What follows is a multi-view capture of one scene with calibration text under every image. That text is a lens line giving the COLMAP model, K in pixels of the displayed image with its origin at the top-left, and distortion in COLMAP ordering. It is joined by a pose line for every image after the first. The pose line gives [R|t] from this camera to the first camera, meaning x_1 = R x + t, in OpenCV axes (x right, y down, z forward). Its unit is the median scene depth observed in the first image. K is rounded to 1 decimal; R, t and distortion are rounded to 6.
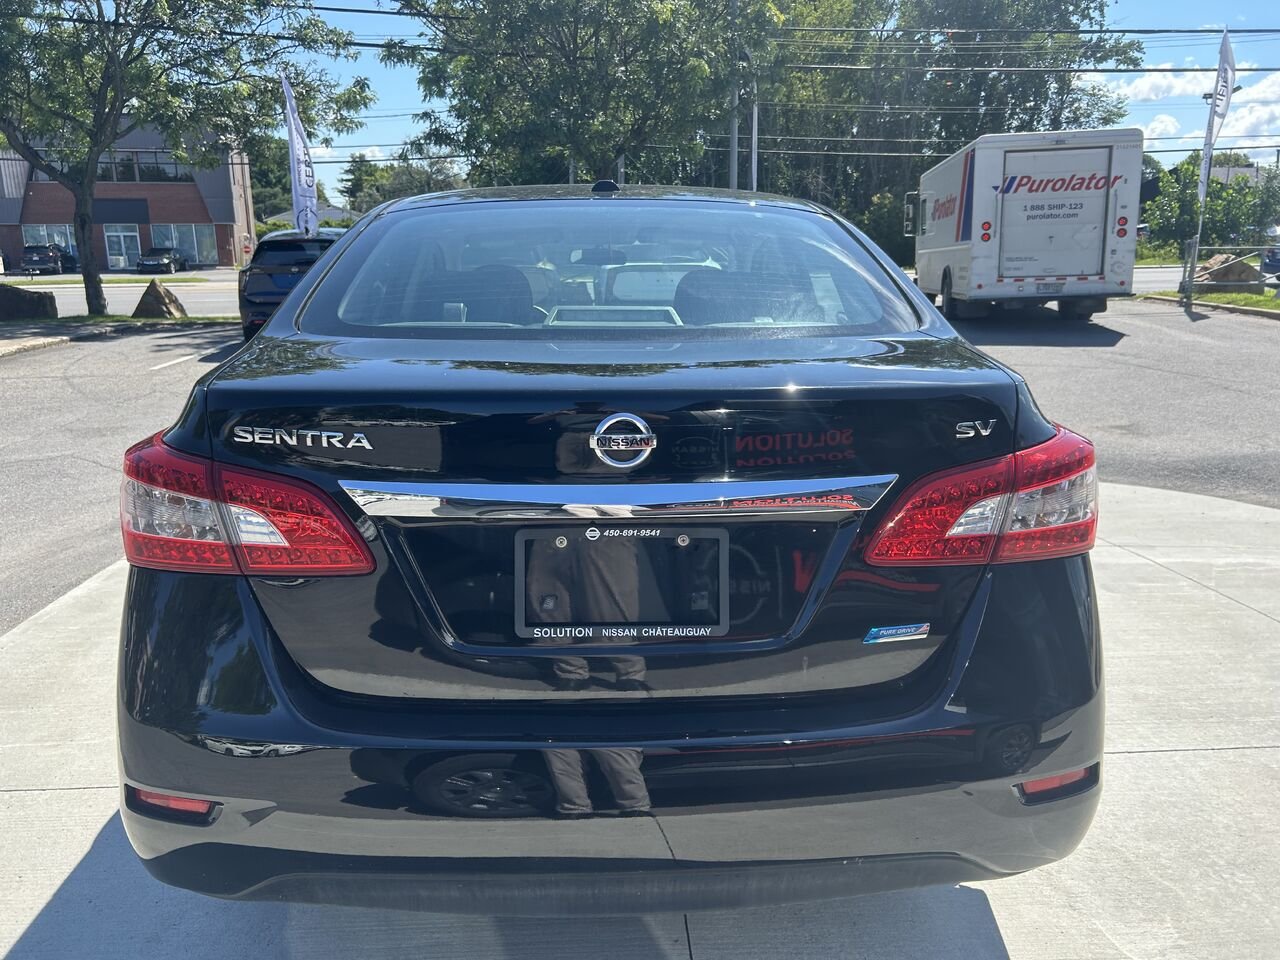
lens RADIAL K [[966.7, 0, 635.6], [0, 966.7, 478.5], [0, 0, 1]] dist [0.026695, -0.021244]
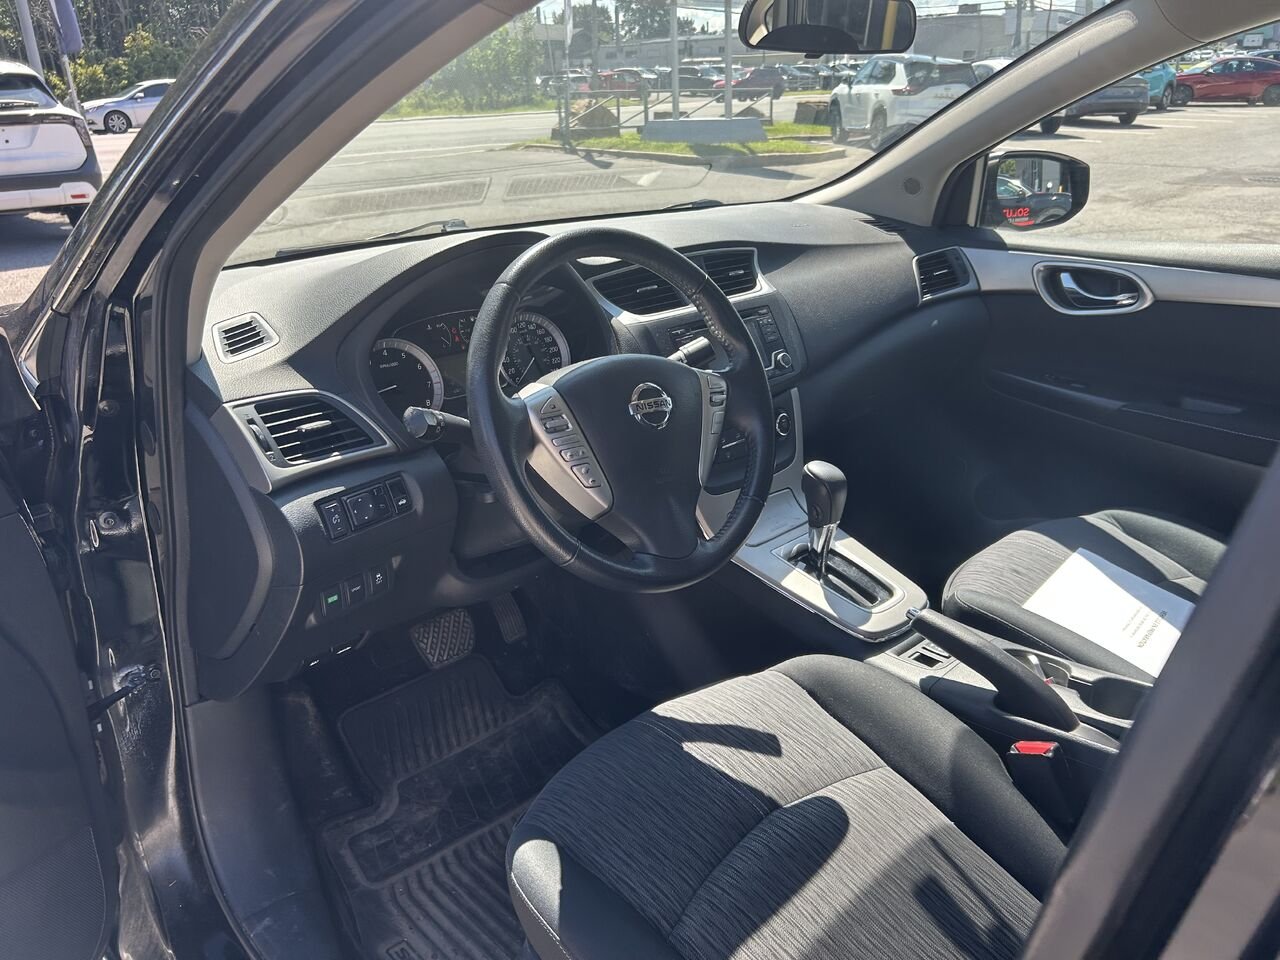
lens RADIAL K [[966.7, 0, 627.8], [0, 966.7, 470.2], [0, 0, 1]] dist [0.026695, -0.021244]
pose [[0.764170, -0.244509, 0.596875, -0.055739], [0.165868, 0.968738, 0.184485, -0.034126], [-0.623324, -0.041975, 0.780836, 0.167409]]
